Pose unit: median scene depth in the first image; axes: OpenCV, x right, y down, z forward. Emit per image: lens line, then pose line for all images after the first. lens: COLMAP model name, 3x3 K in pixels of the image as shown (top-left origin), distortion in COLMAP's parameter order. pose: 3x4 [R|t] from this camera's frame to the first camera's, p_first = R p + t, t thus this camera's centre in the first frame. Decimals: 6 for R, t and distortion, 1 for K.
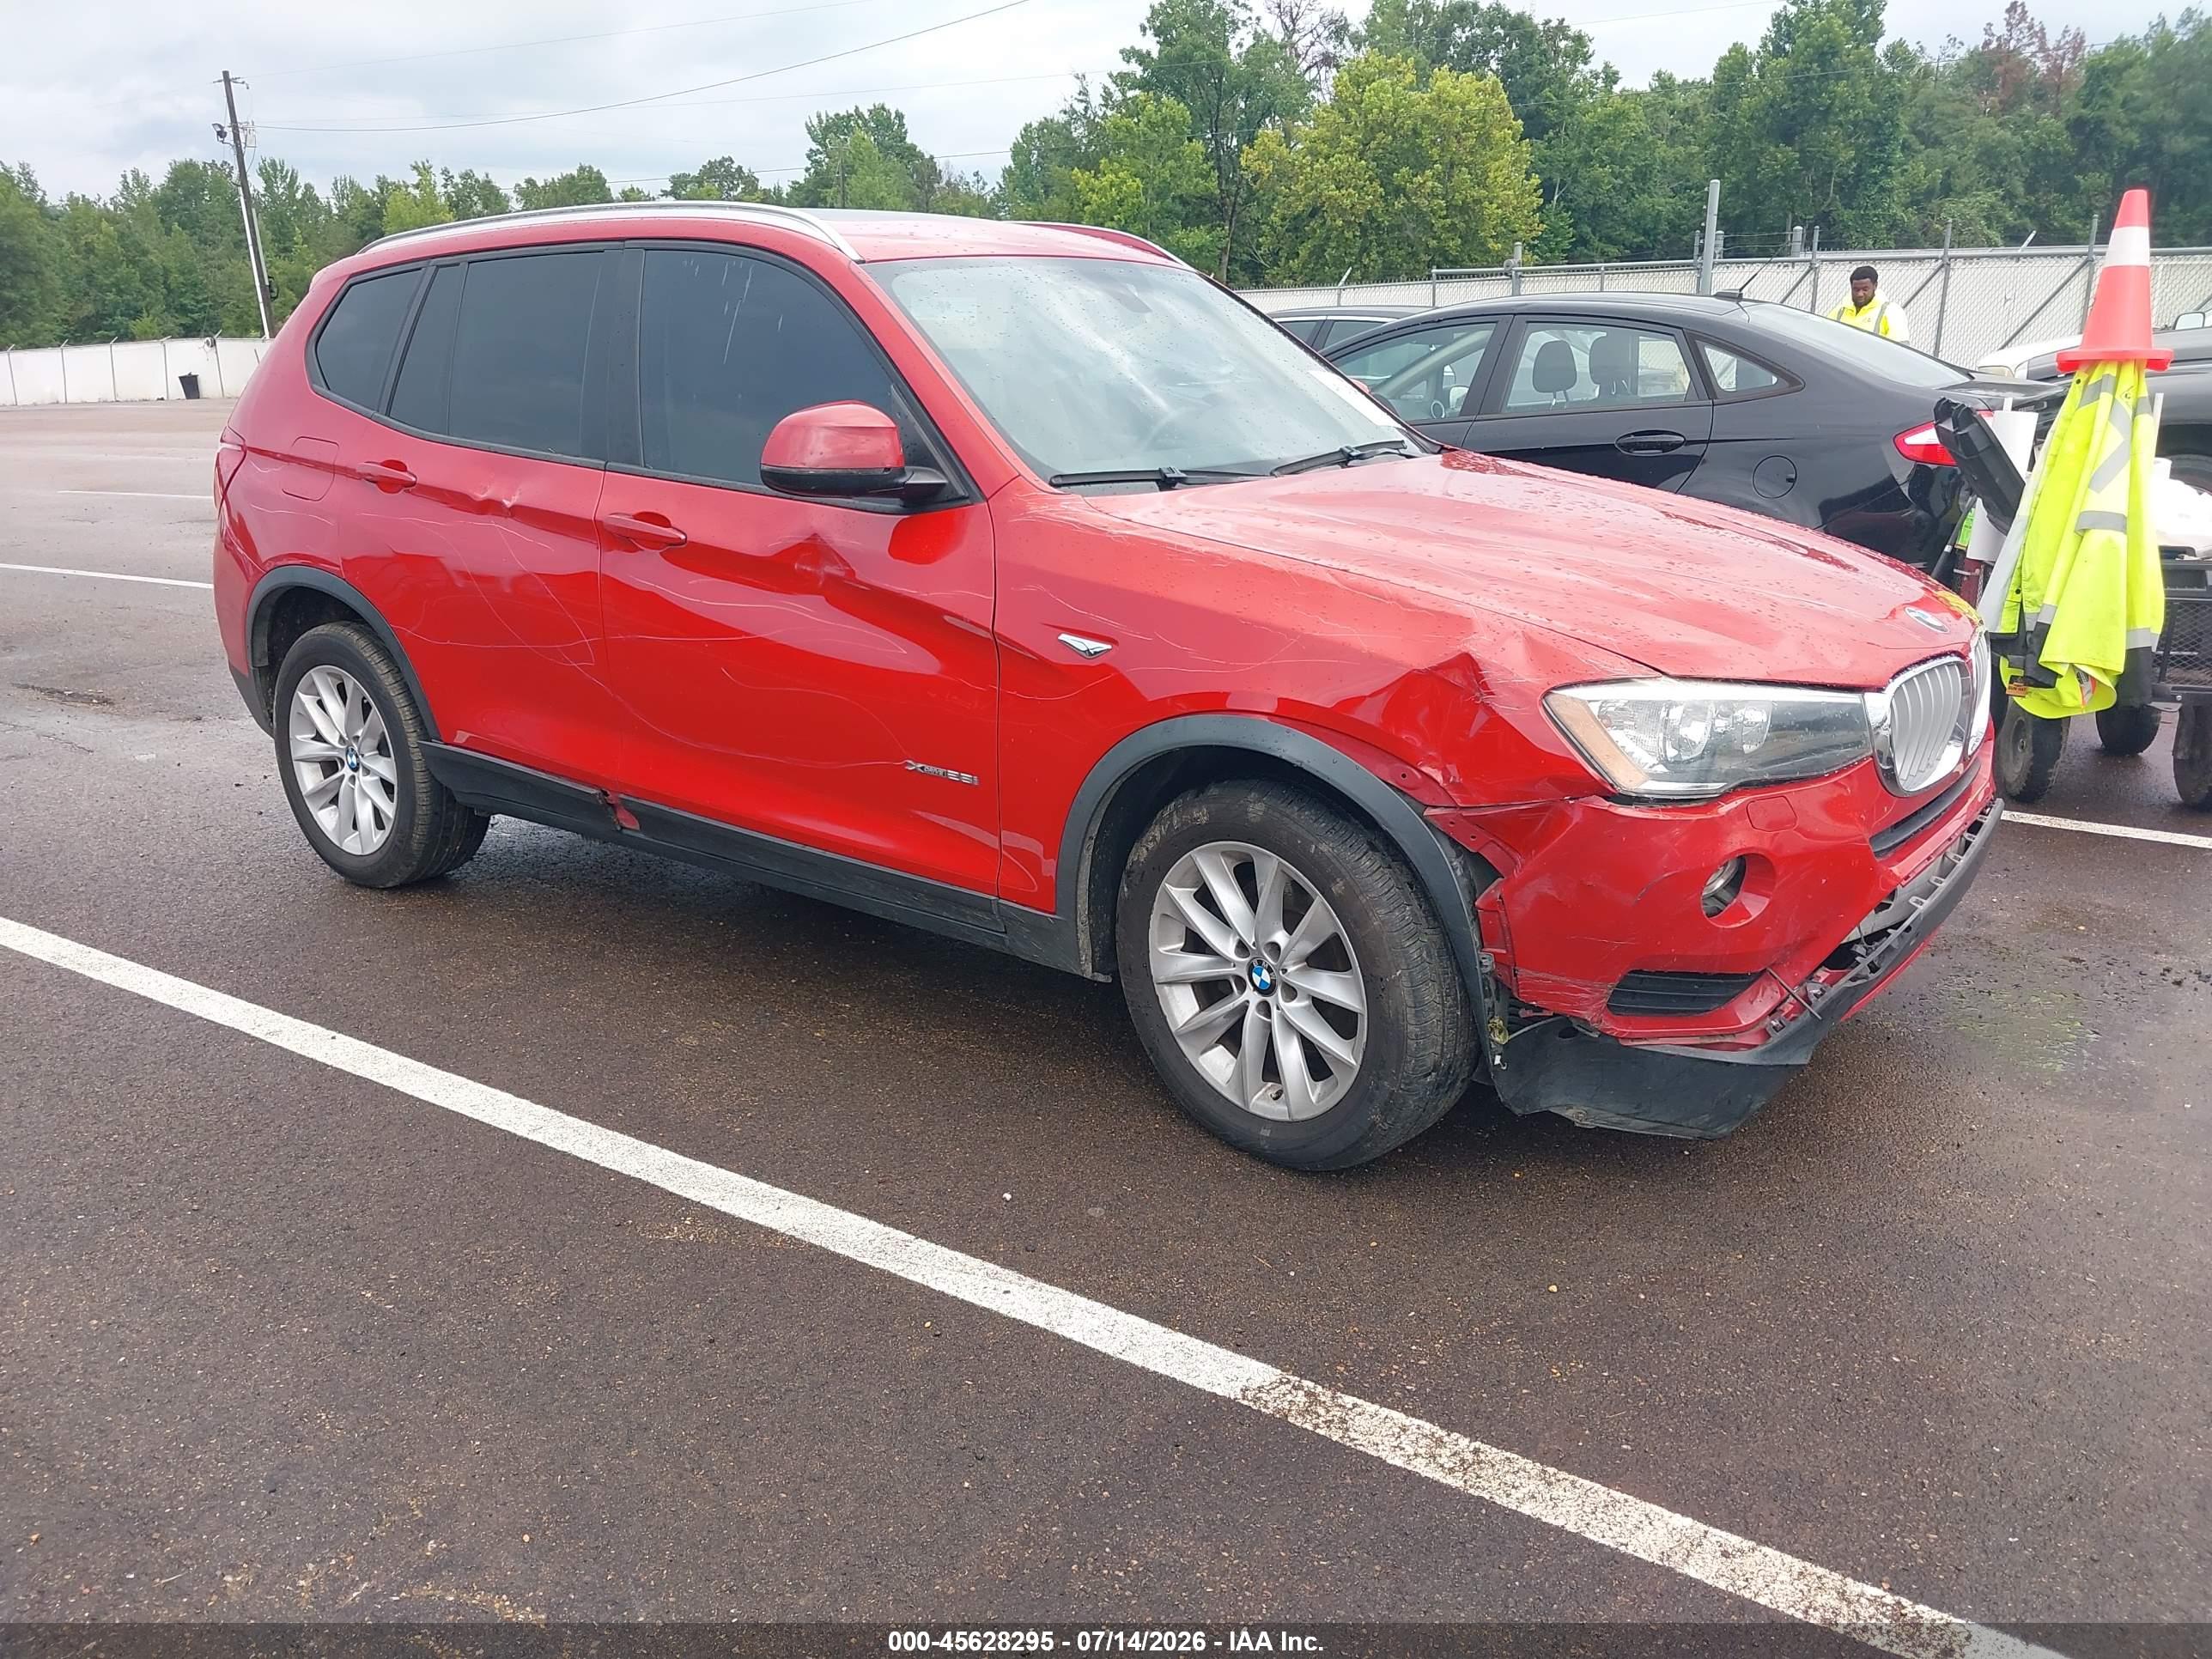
lens RADIAL K [[1755.0, 0, 1111.5], [0, 1755.0, 827.8], [0, 0, 1]] dist [-0.001095, 0.007853]
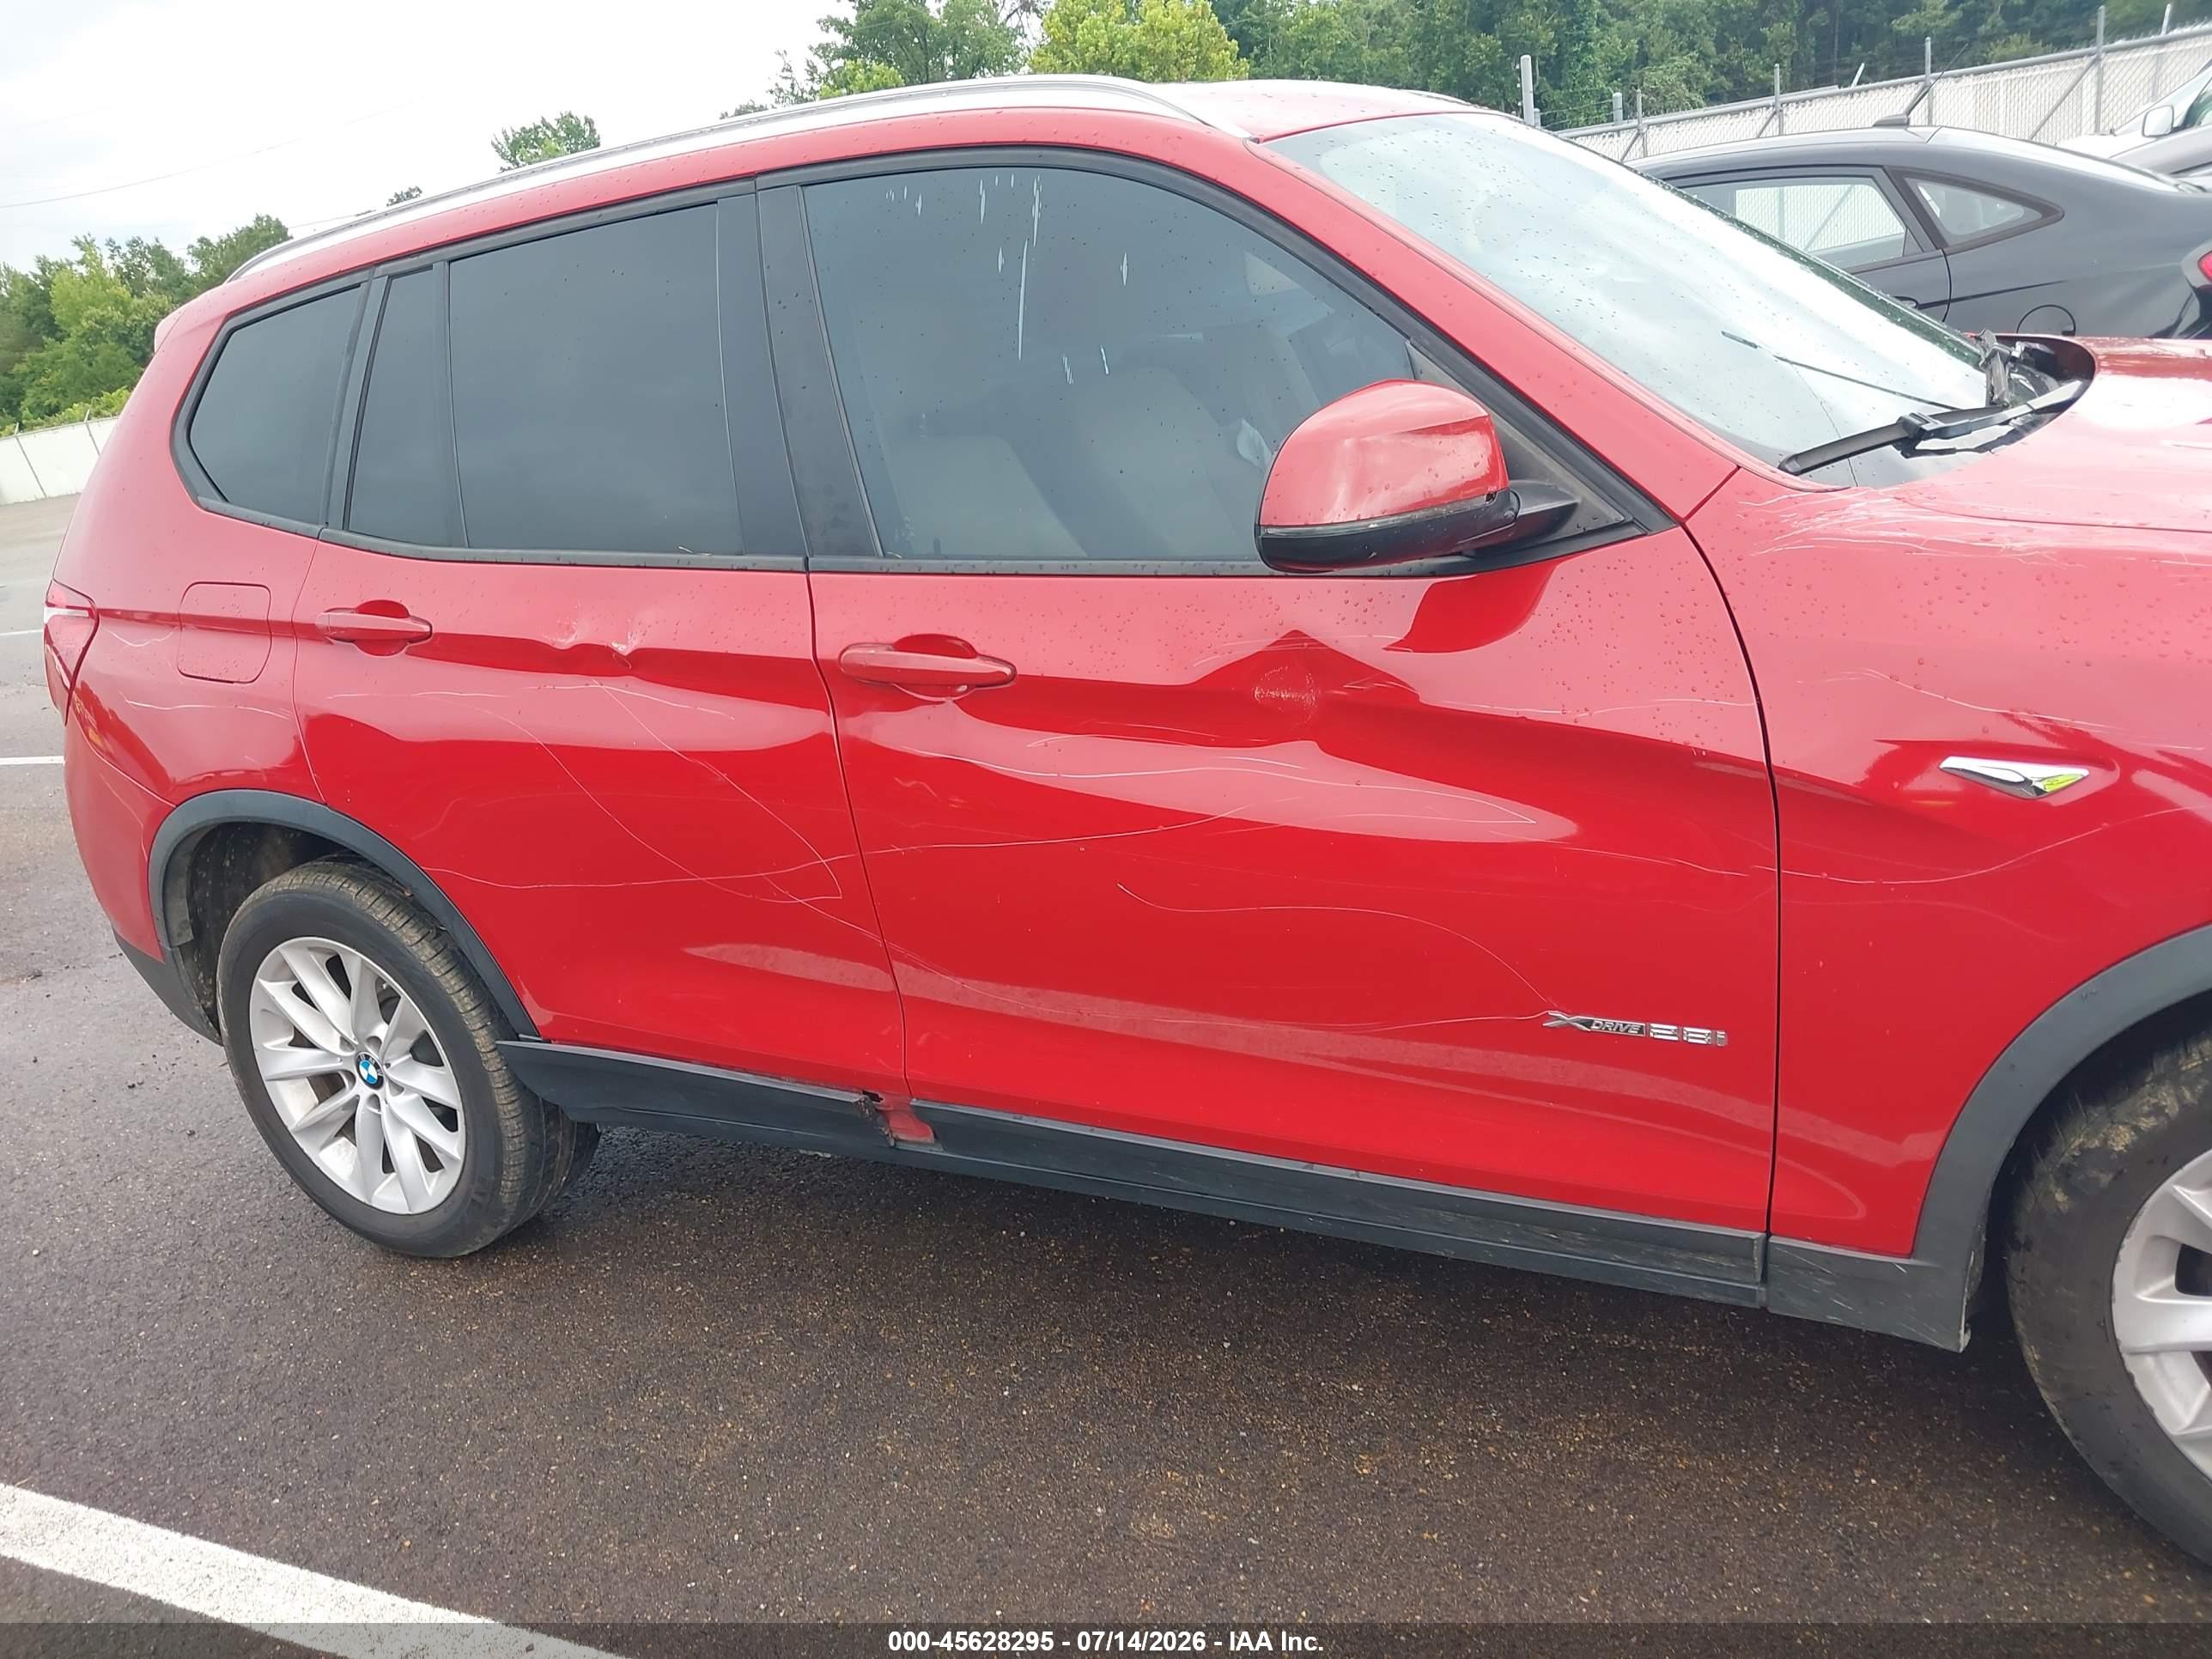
lens RADIAL K [[1767.7, 0, 1106.0], [0, 1767.7, 829.5], [0, 0, 1]] dist [0.006652, -0.002902]
pose [[0.980675, -0.169479, 0.097740, -0.266002], [0.167749, 0.985494, 0.025712, -0.118229], [-0.100680, -0.008819, 0.994880, 0.408786]]
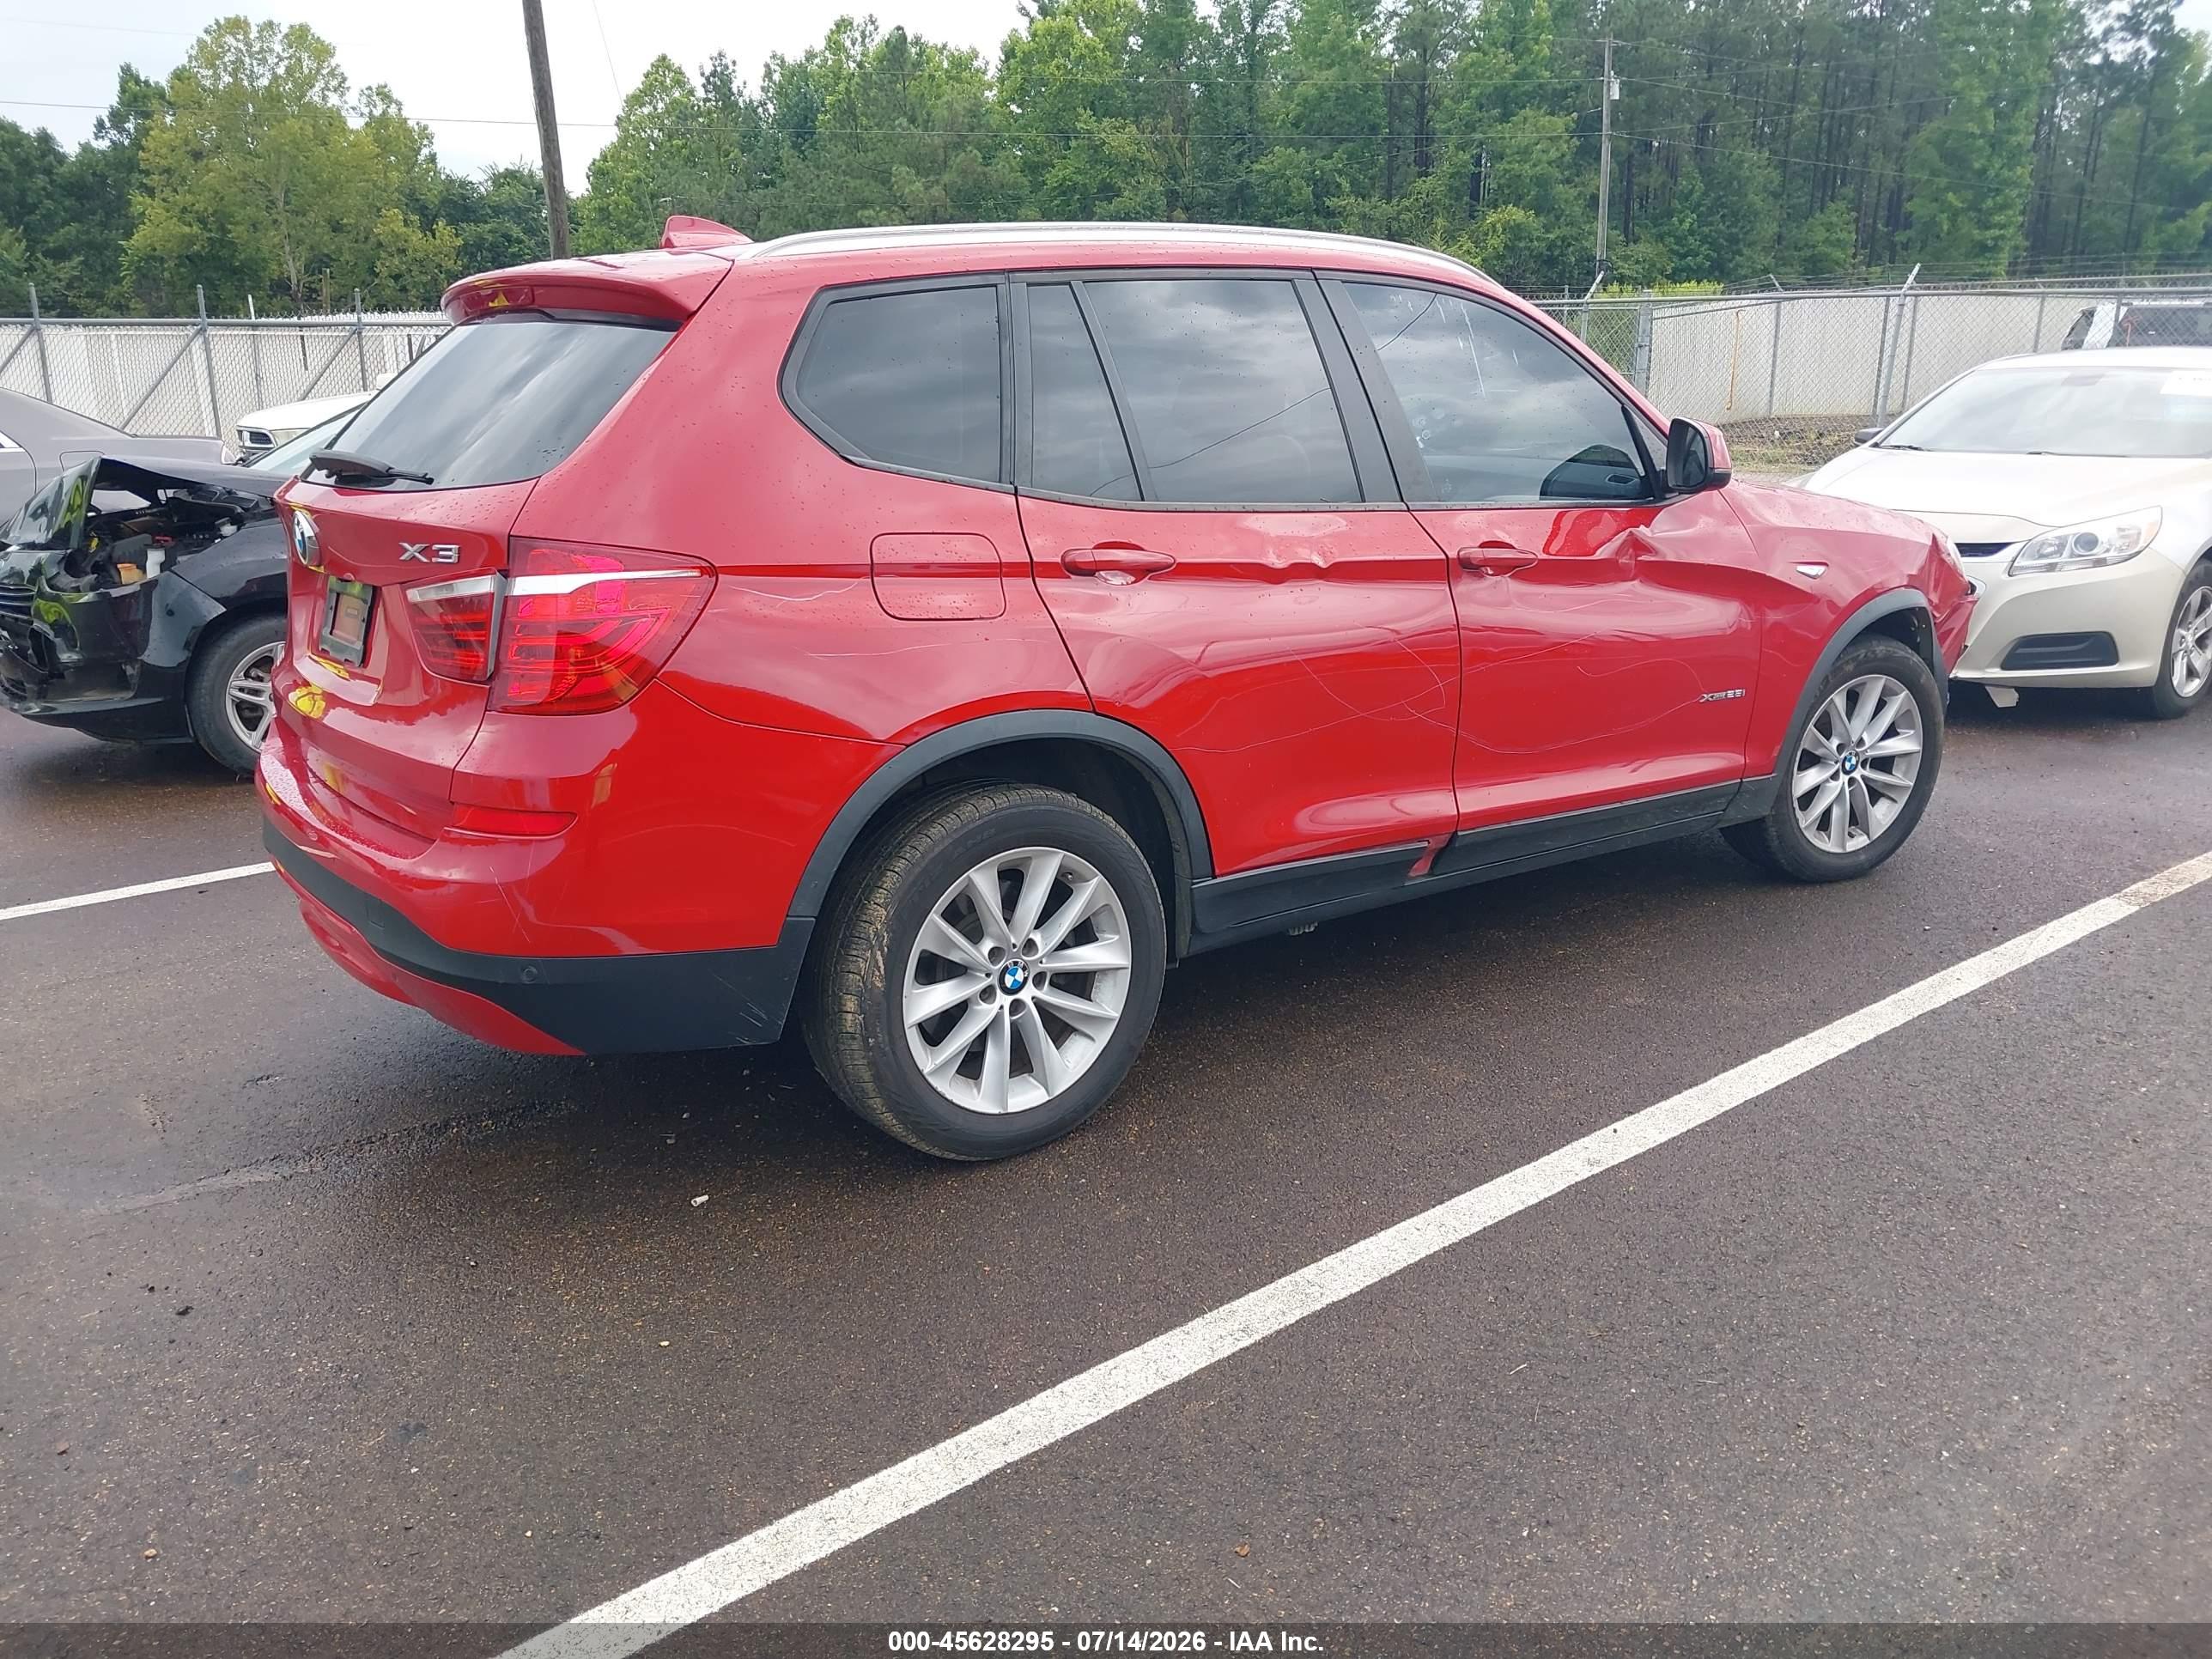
lens RADIAL K [[1767.7, 0, 1106.0], [0, 1767.7, 829.5], [0, 0, 1]] dist [0.006652, -0.002902]
pose [[0.297967, -0.240084, 0.923892, -1.289848], [0.278419, 0.947630, 0.156459, -0.237622], [-0.913071, 0.210610, 0.349206, 0.859188]]
